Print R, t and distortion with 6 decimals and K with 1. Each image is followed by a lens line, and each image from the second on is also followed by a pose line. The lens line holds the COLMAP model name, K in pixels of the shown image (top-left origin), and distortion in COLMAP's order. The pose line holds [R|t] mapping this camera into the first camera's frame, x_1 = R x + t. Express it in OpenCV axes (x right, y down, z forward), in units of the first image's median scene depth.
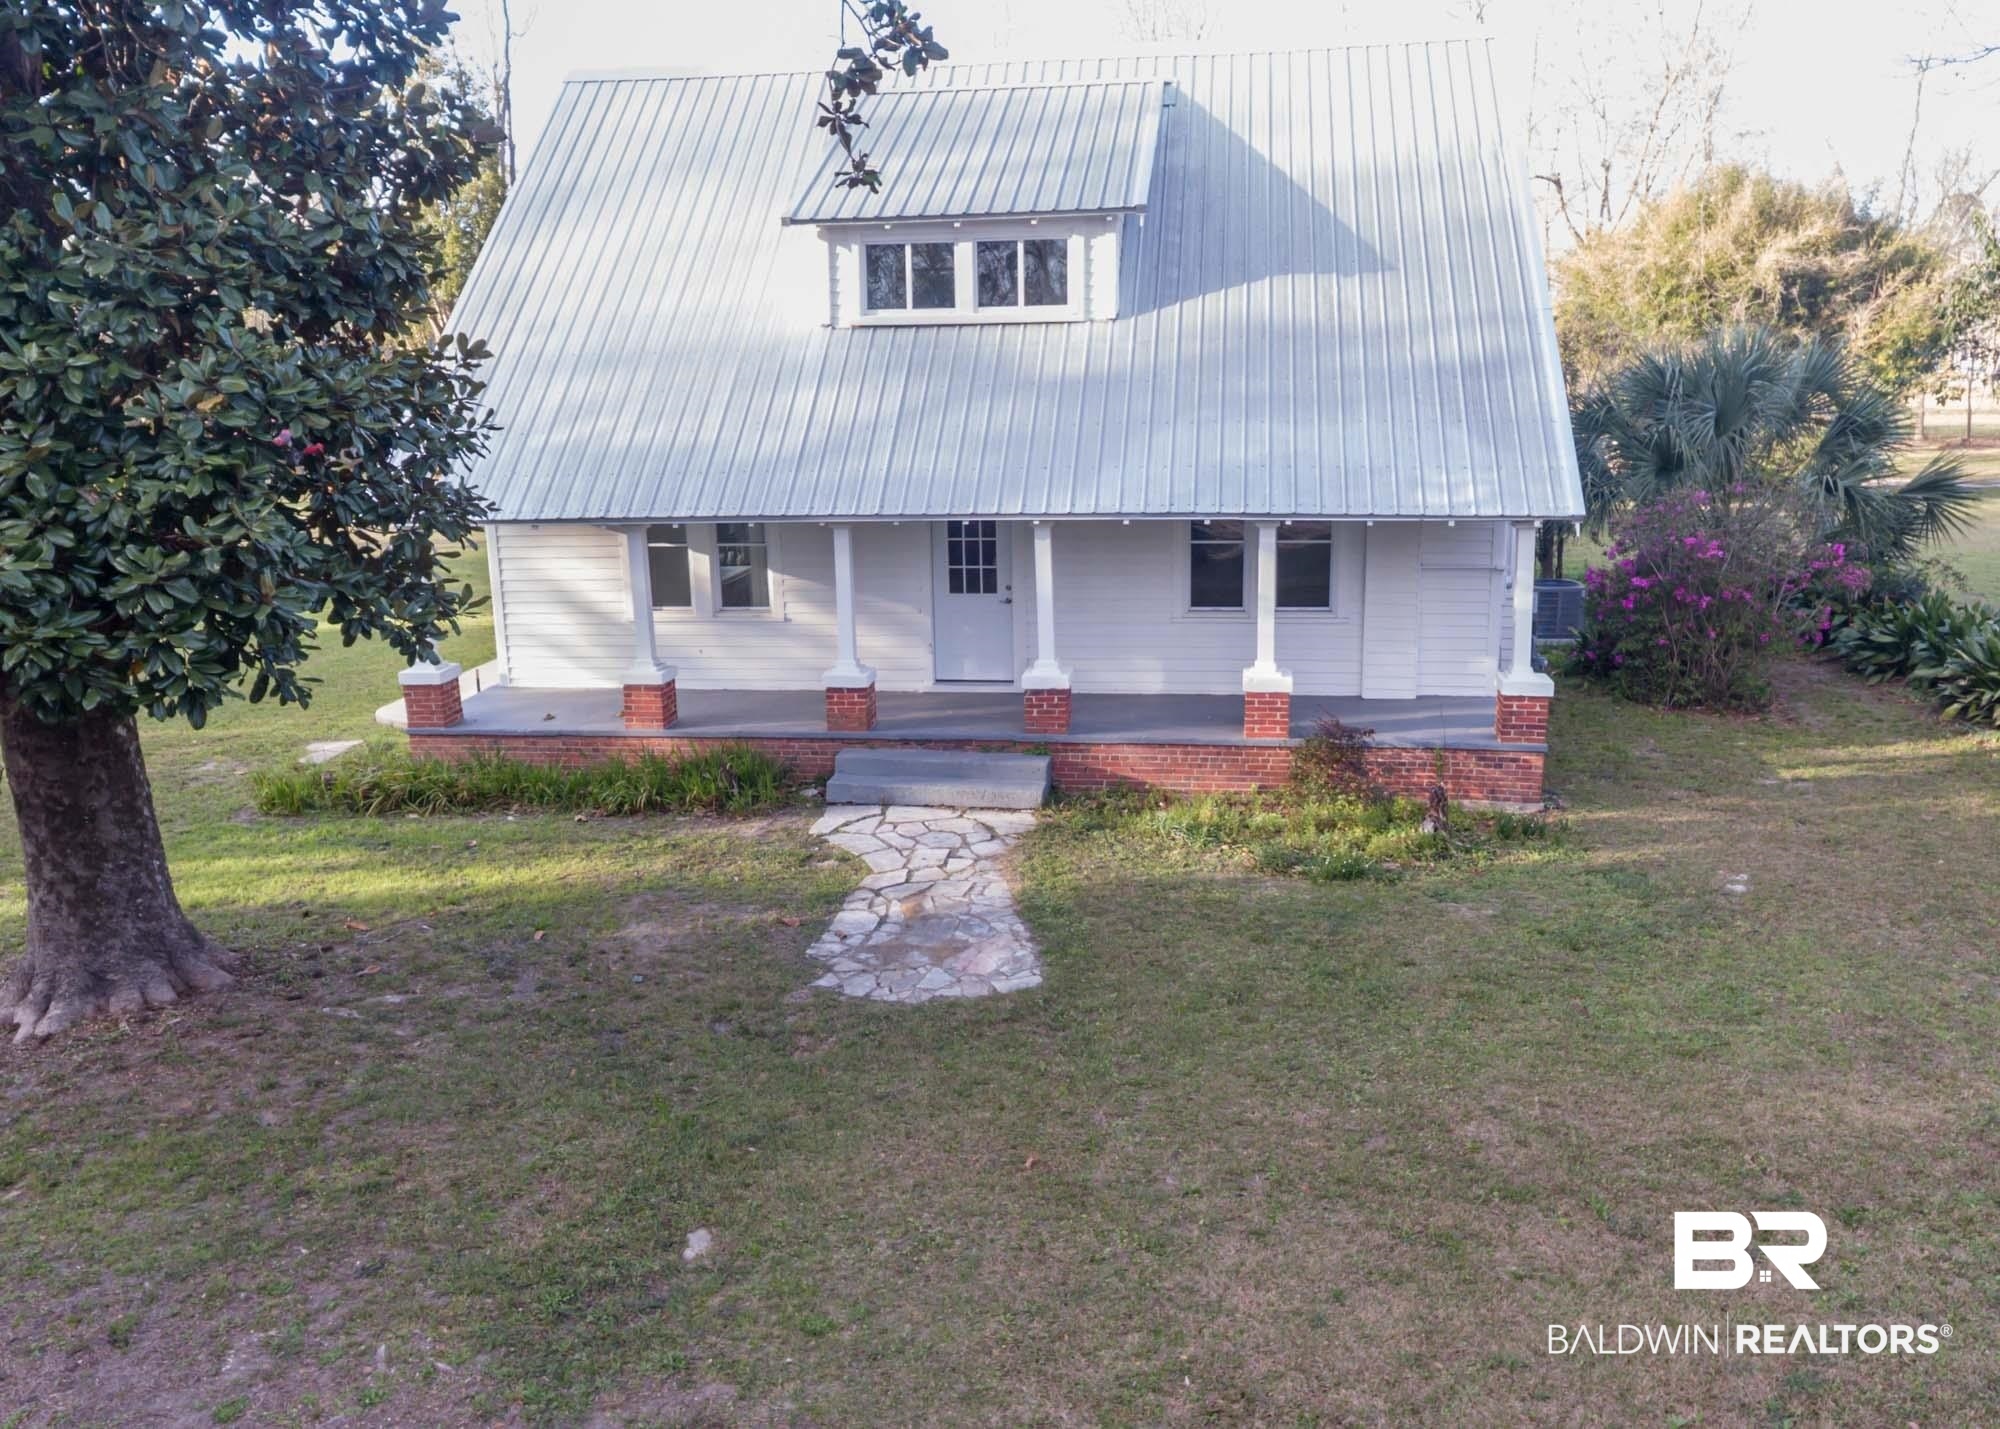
lens RADIAL K [[1586.4, 0, 985.5], [0, 1586.4, 715.8], [0, 0, 1]] dist [-0.009427, 0.009167]
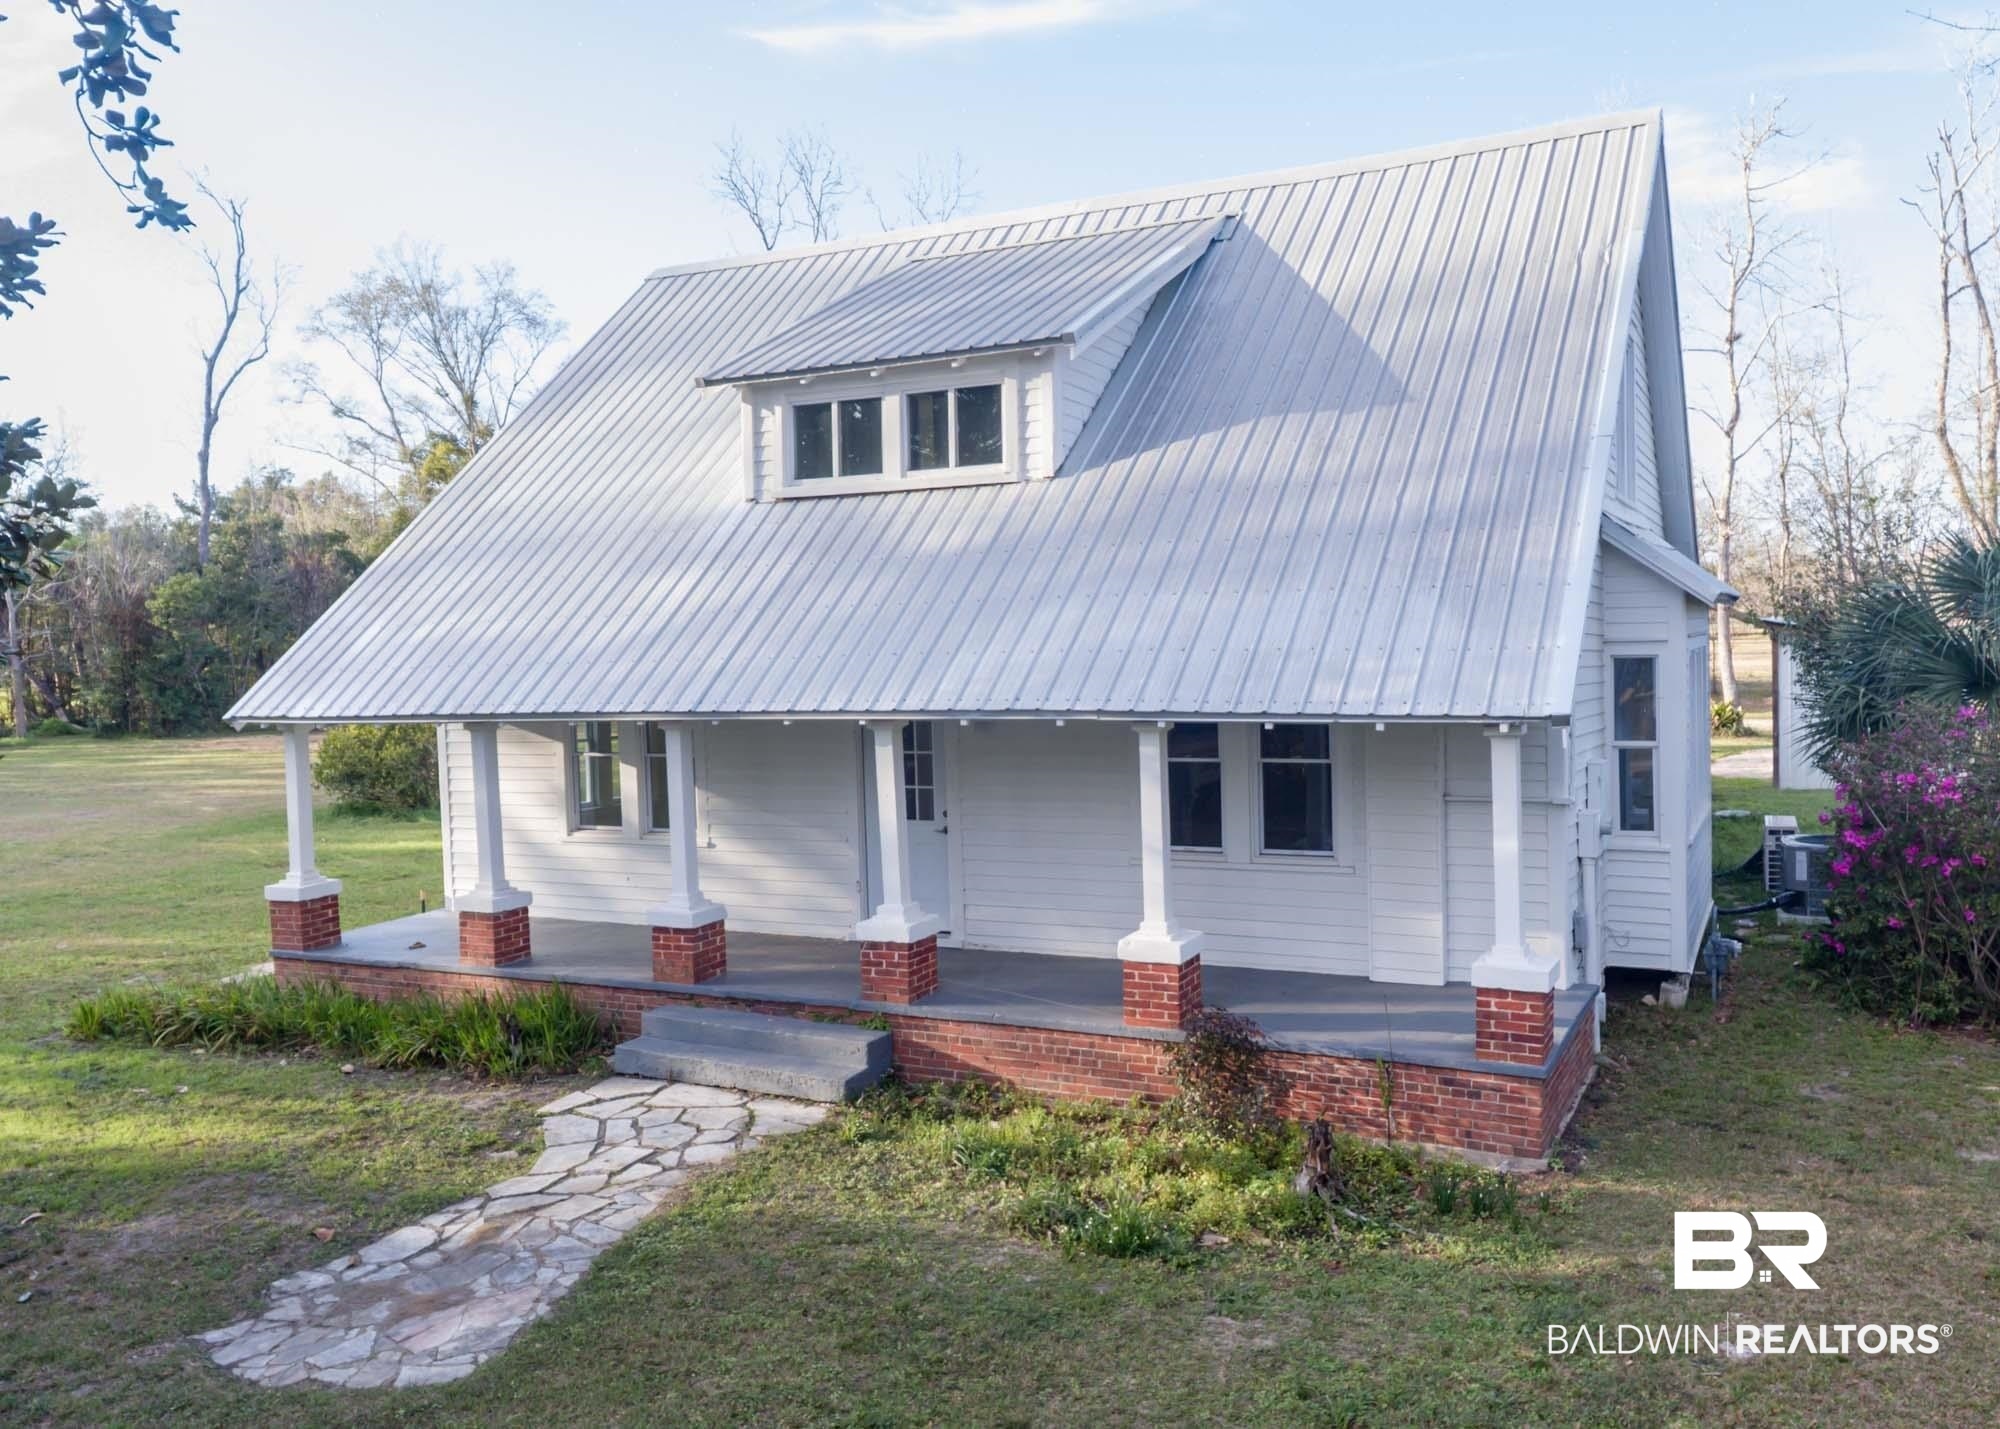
lens RADIAL K [[1586.4, 0, 1007.4], [0, 1586.4, 715.5], [0, 0, 1]] dist [-0.009427, 0.009167]
pose [[0.954658, 0.010619, -0.297516, 0.296026], [-0.057876, 0.986917, -0.150485, -0.012104], [0.292025, 0.160881, 0.942782, 0.265109]]
